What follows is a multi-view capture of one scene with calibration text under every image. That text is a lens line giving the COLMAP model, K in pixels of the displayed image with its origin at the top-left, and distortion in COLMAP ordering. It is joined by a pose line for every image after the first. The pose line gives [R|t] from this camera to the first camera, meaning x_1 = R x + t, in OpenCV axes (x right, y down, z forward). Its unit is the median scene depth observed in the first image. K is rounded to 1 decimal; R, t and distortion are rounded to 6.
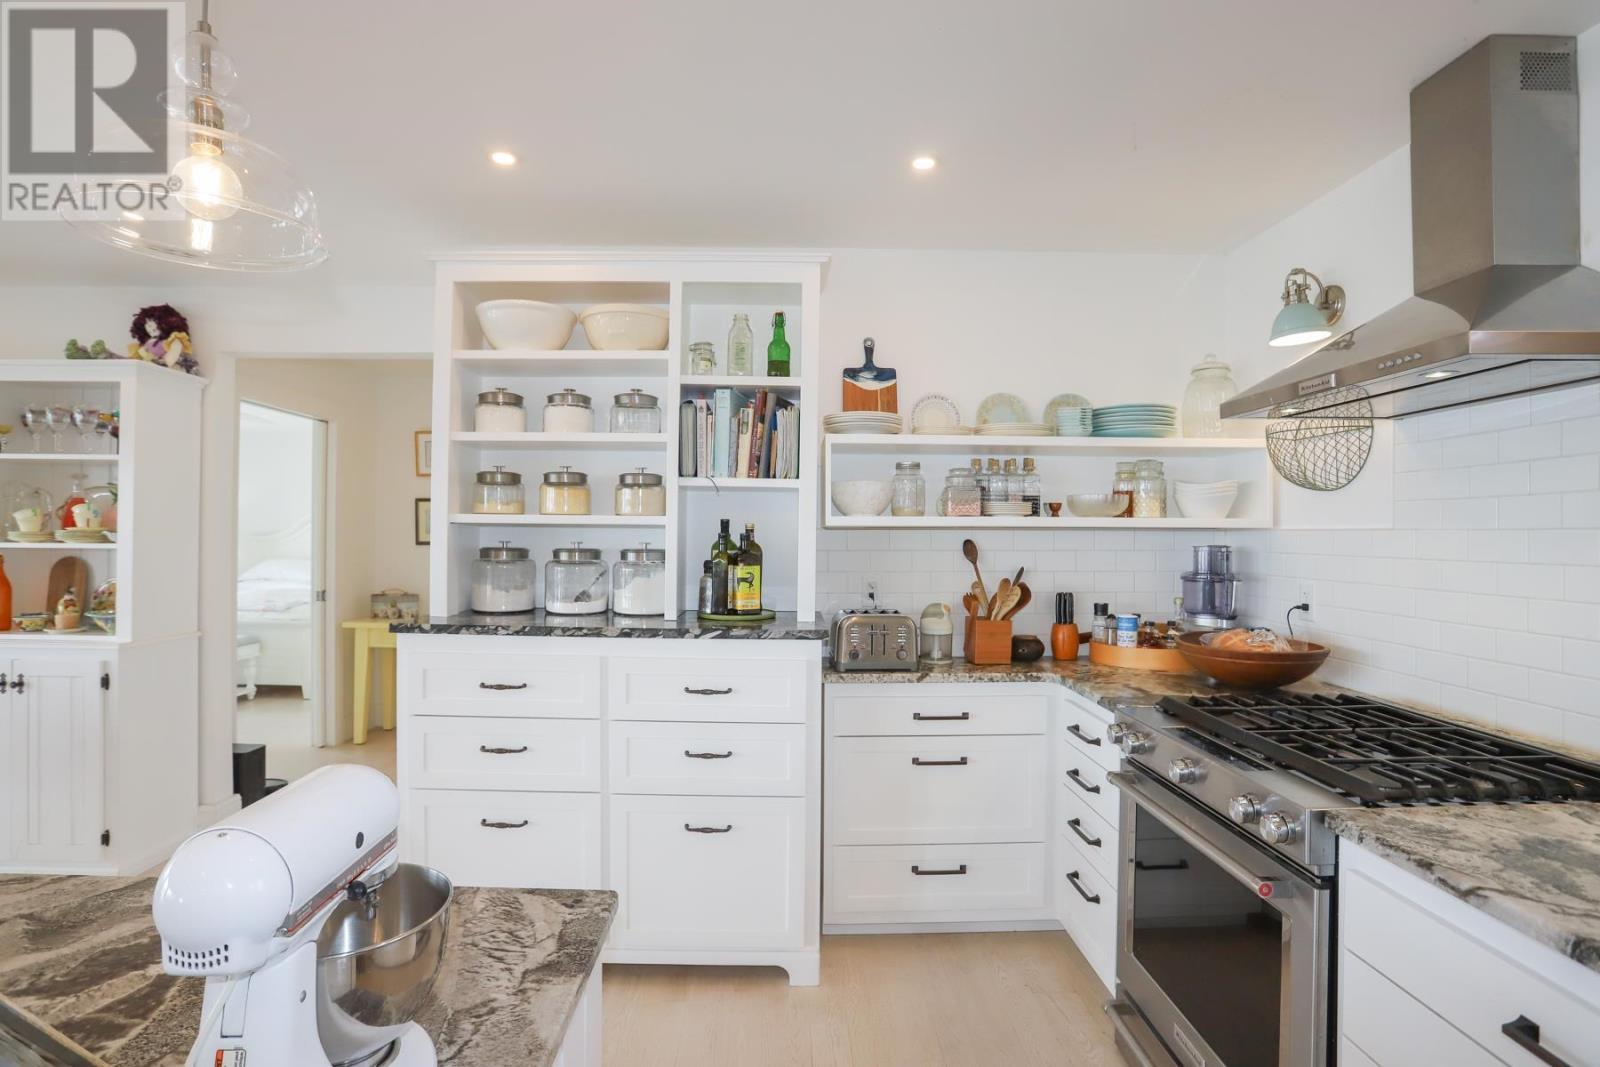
lens RADIAL K [[799.7, 0, 794.9], [0, 799.7, 531.9], [0, 0, 1]] dist [-0.081195, 0.047241]
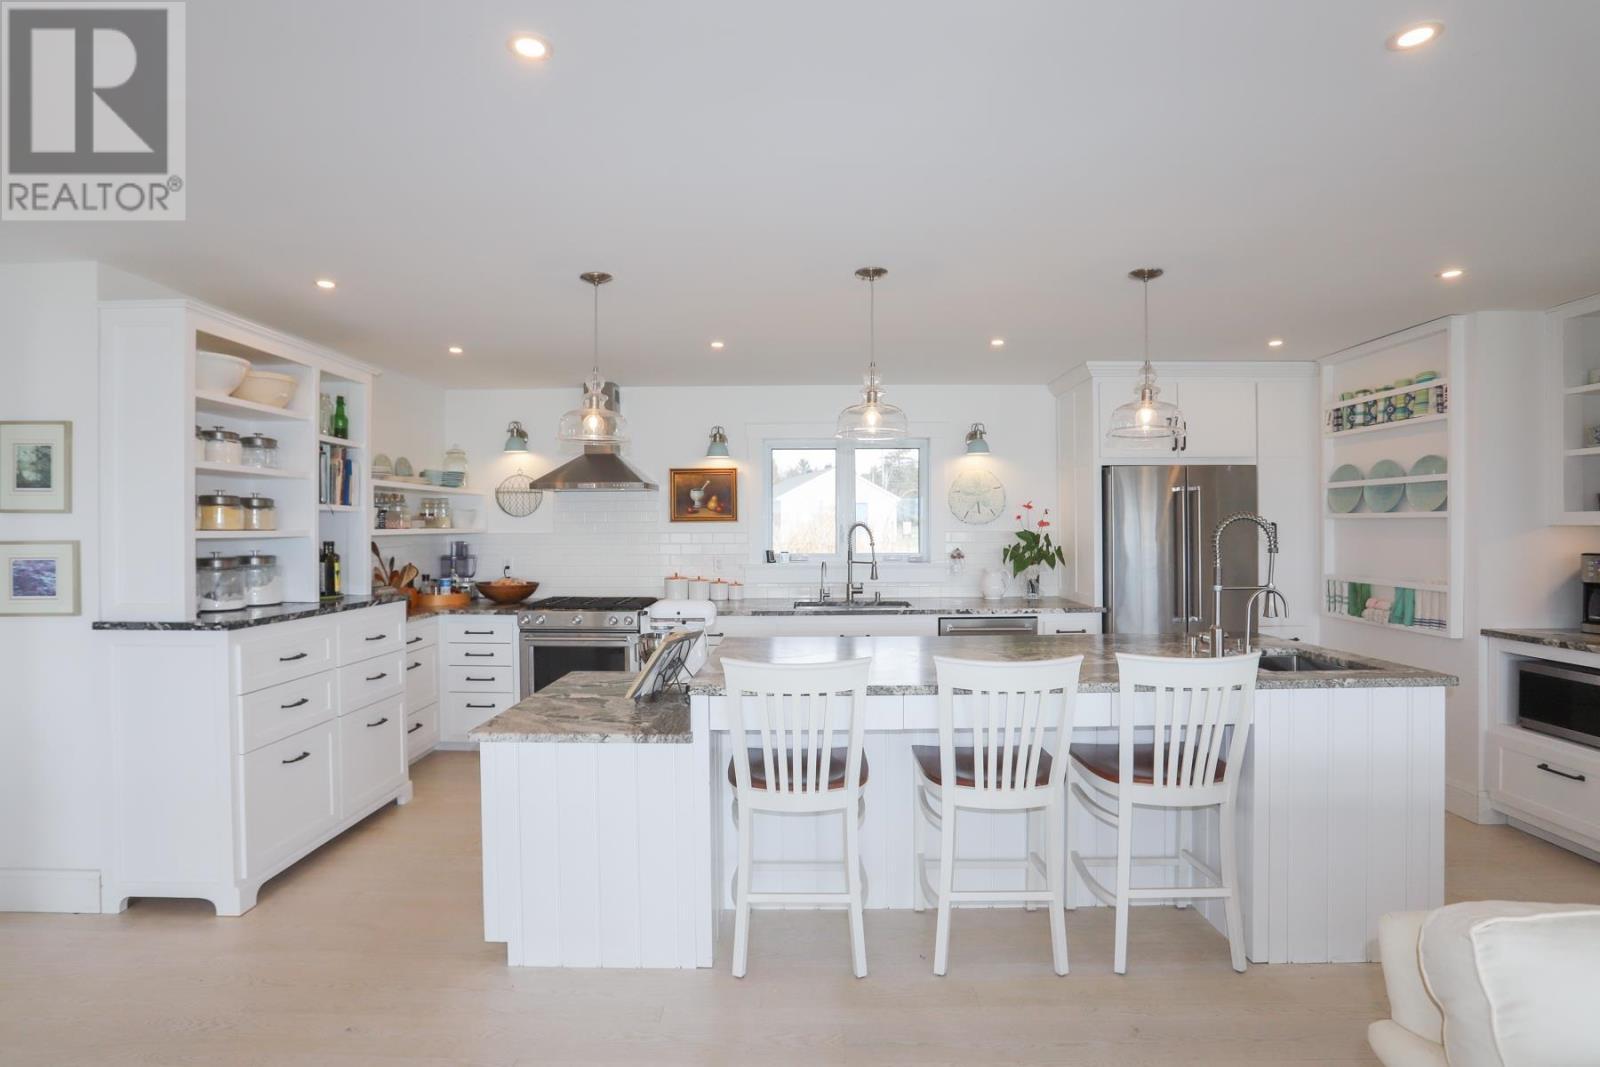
lens RADIAL K [[799.7, 0, 794.9], [0, 799.7, 531.9], [0, 0, 1]] dist [-0.081195, 0.047241]
pose [[0.025169, -0.011377, 0.999618, -1.454736], [-0.003610, 0.999928, 0.011471, -0.034440], [-0.999677, -0.003897, 0.025126, 0.091151]]
